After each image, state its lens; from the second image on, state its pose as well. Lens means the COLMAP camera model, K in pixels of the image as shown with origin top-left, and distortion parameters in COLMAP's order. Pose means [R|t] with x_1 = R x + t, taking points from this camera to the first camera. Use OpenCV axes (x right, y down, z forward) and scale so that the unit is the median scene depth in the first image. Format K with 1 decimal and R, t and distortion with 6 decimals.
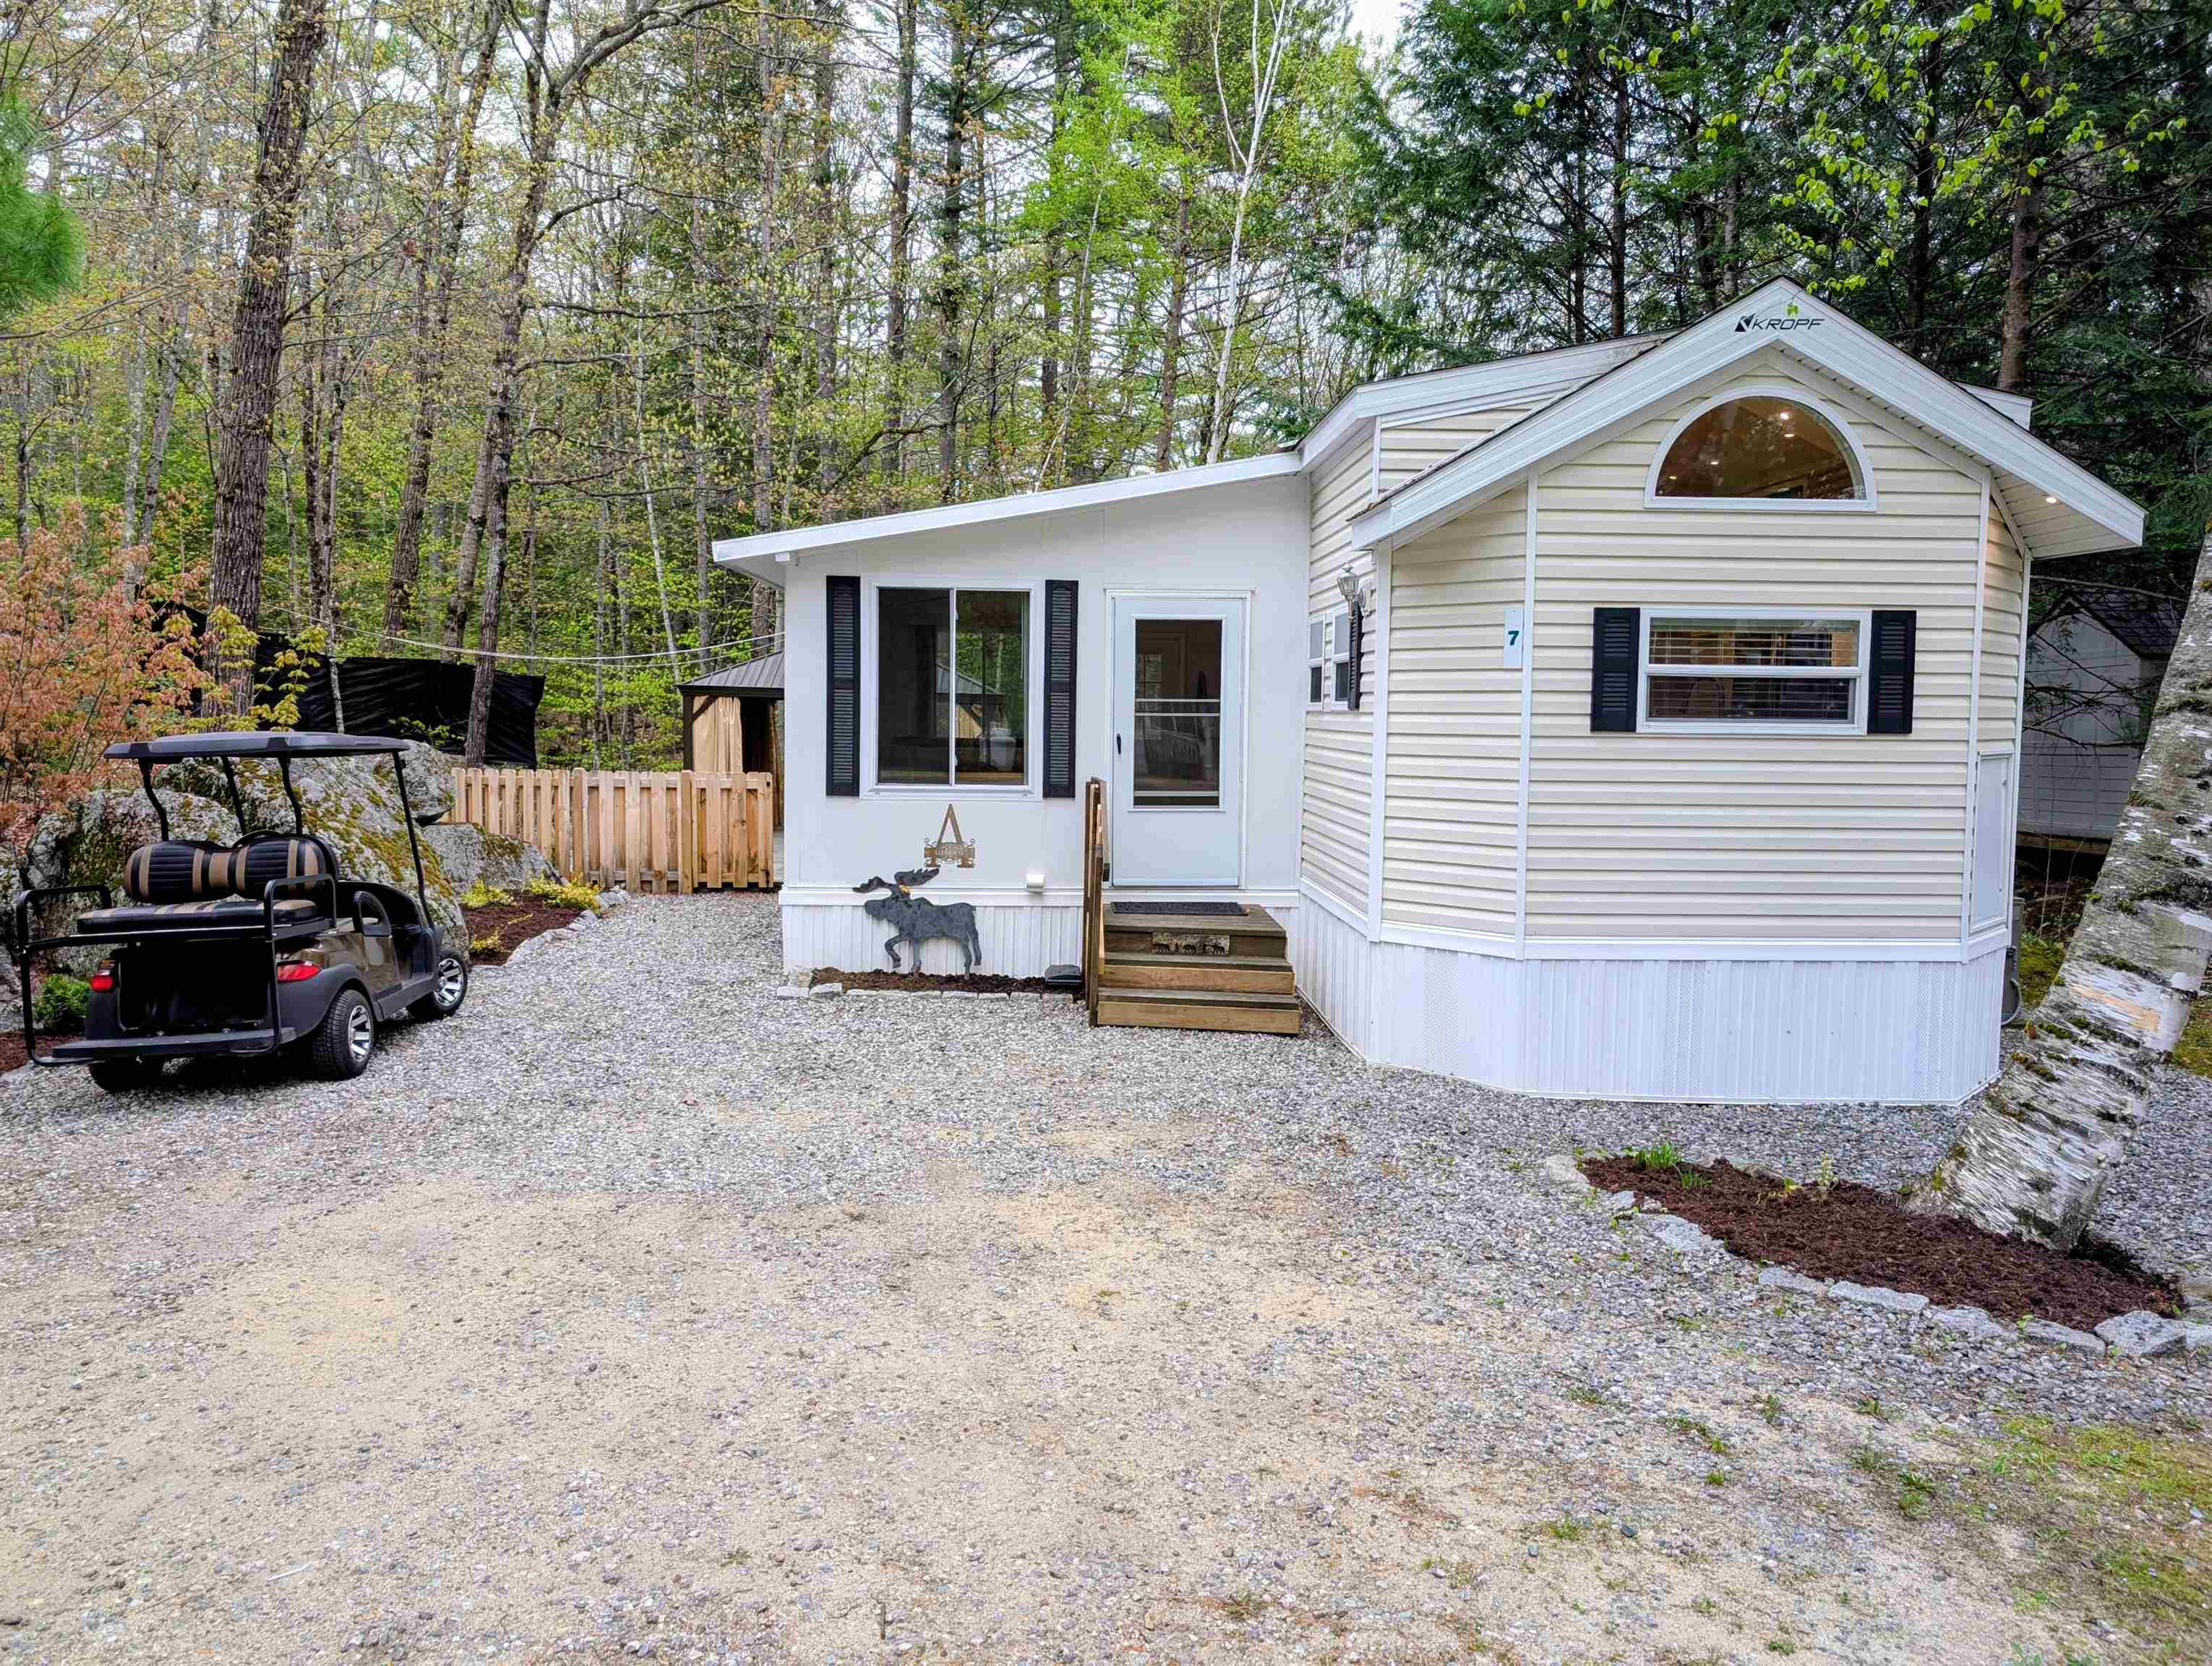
lens RADIAL K [[1580.1, 0, 1117.0], [0, 1580.1, 828.0], [0, 0, 1]] dist [0.025889, -0.025487]
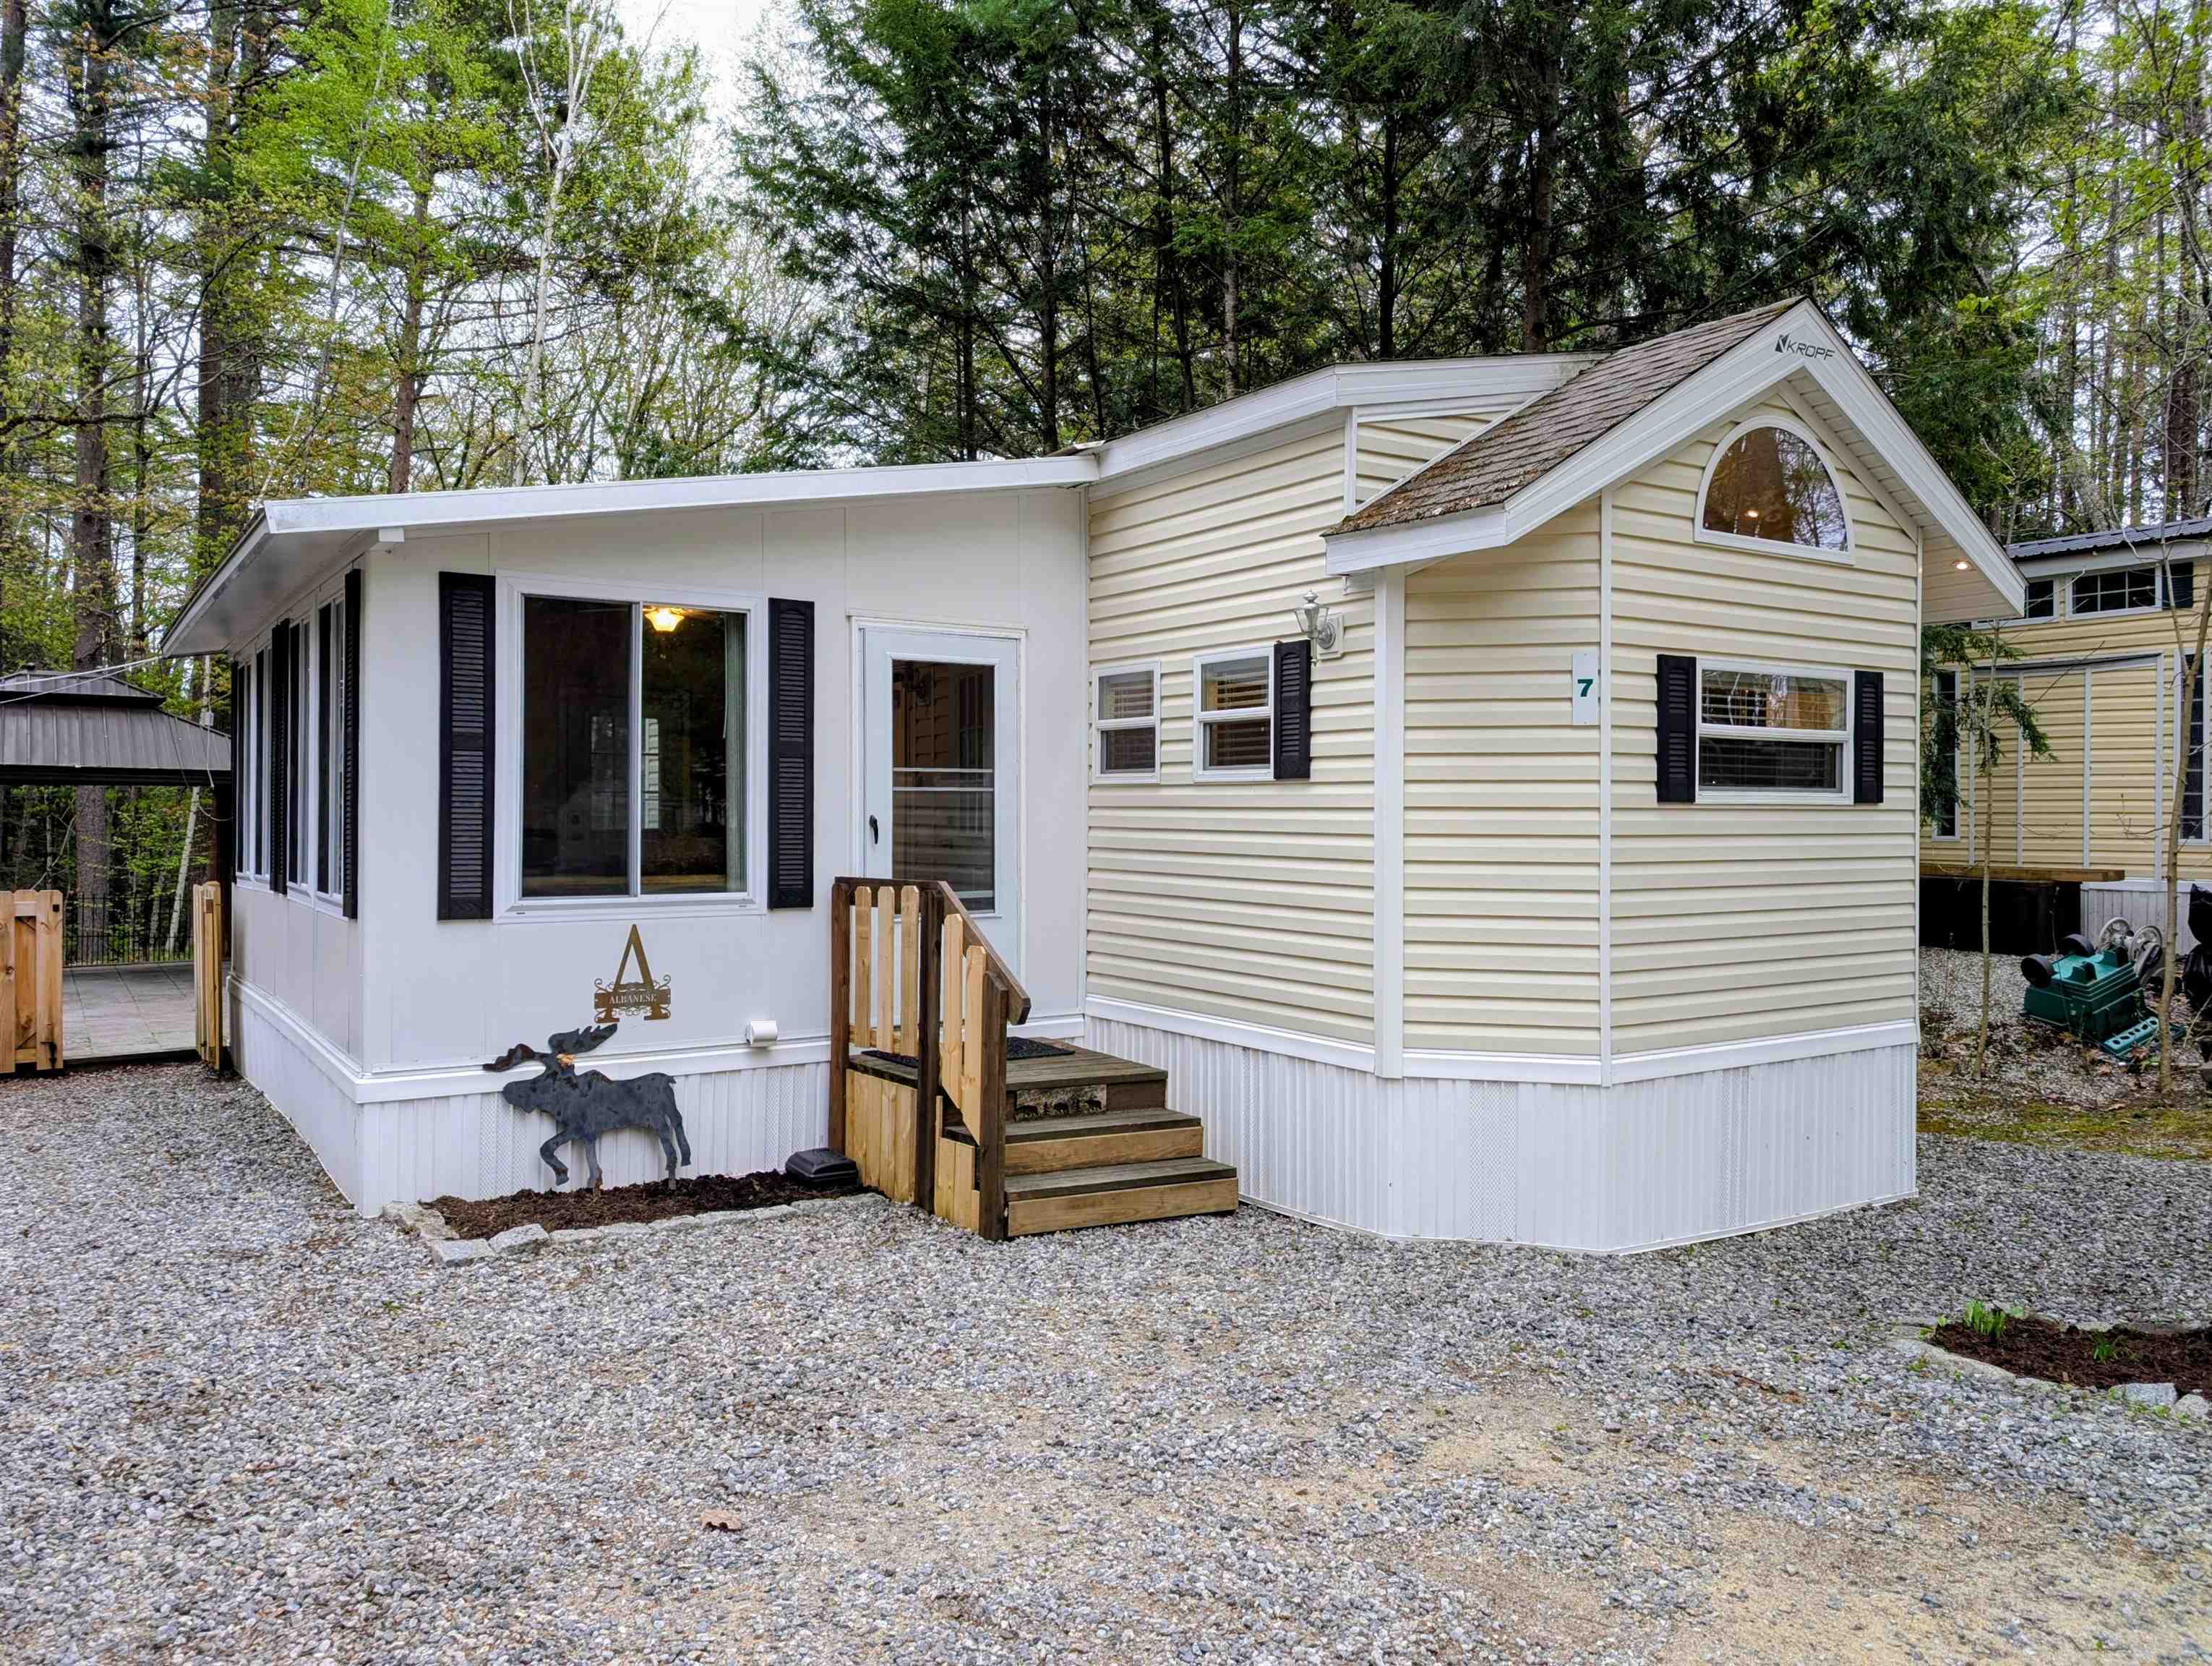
lens RADIAL K [[1580.1, 0, 1101.1], [0, 1580.1, 832.5], [0, 0, 1]] dist [0.025889, -0.025487]
pose [[0.854741, -0.015092, 0.518836, -0.287133], [0.044808, 0.997991, -0.044789, -0.015619], [-0.517117, 0.061531, 0.853700, 0.329705]]
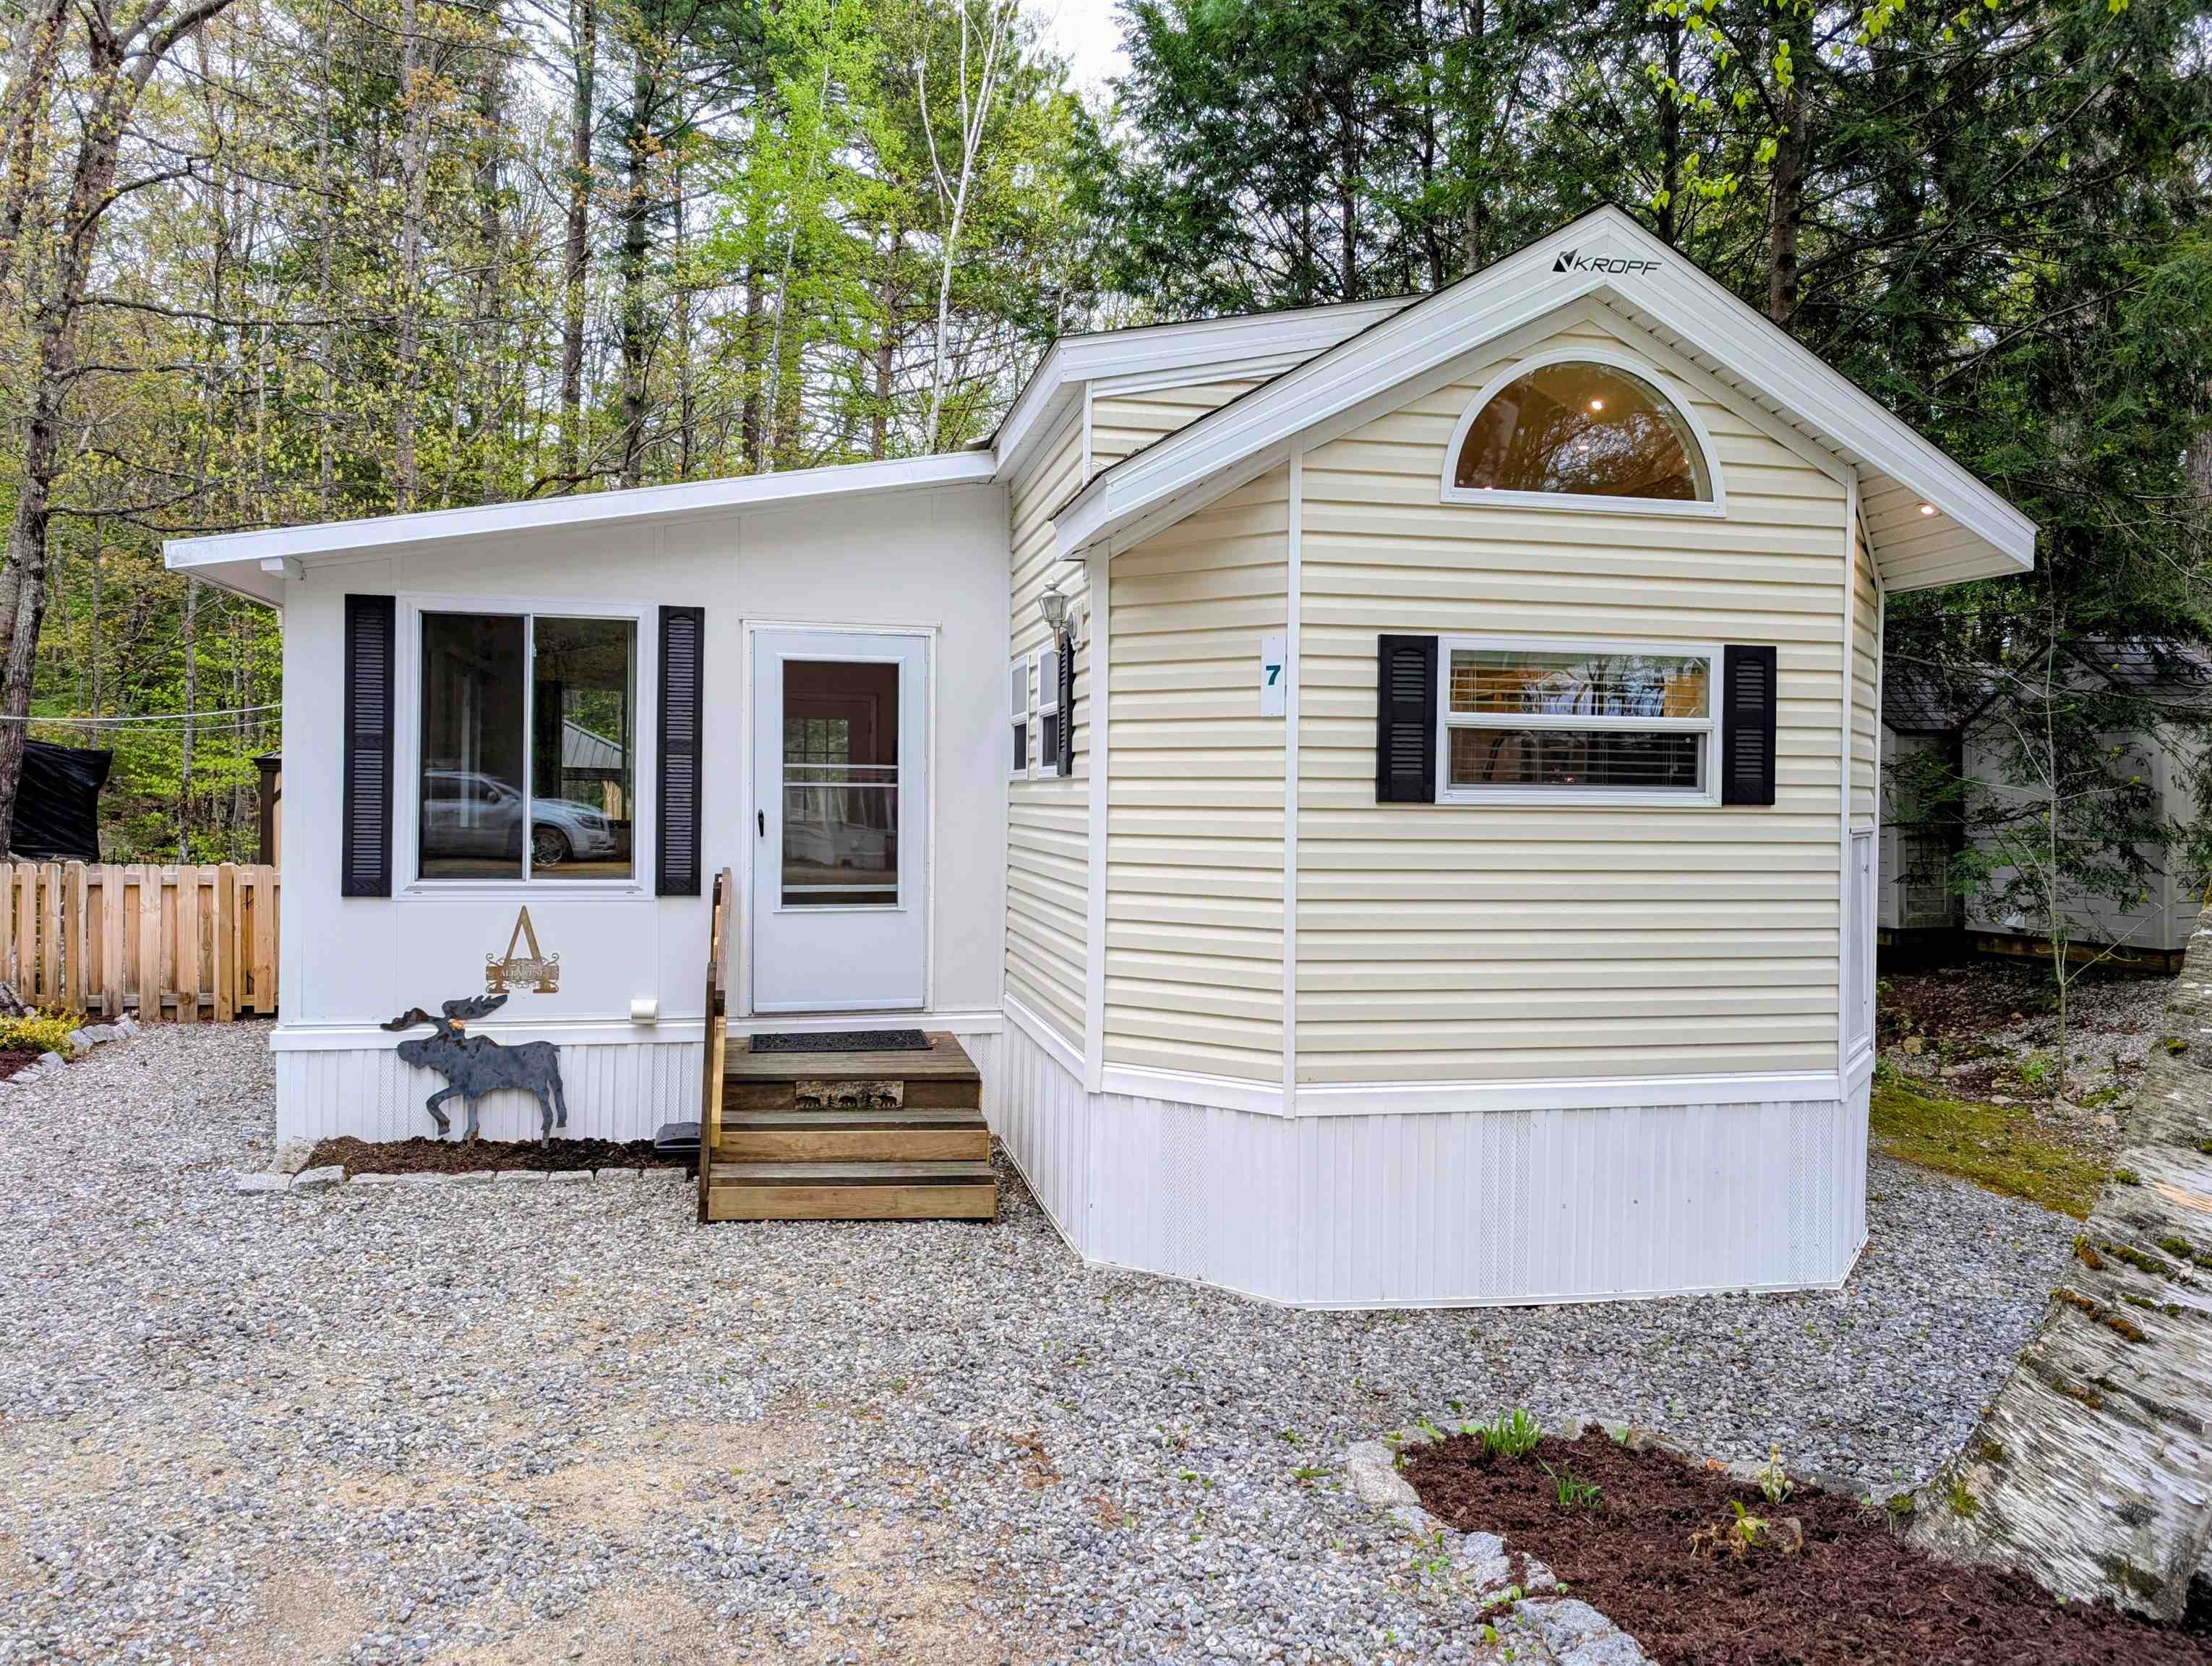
lens RADIAL K [[1580.1, 0, 1128.8], [0, 1580.1, 828.1], [0, 0, 1]] dist [0.025889, -0.025487]
pose [[0.984400, -0.003449, 0.175909, 0.042415], [0.013122, 0.998462, -0.053857, -0.008258], [-0.175453, 0.055326, 0.982932, 0.225116]]
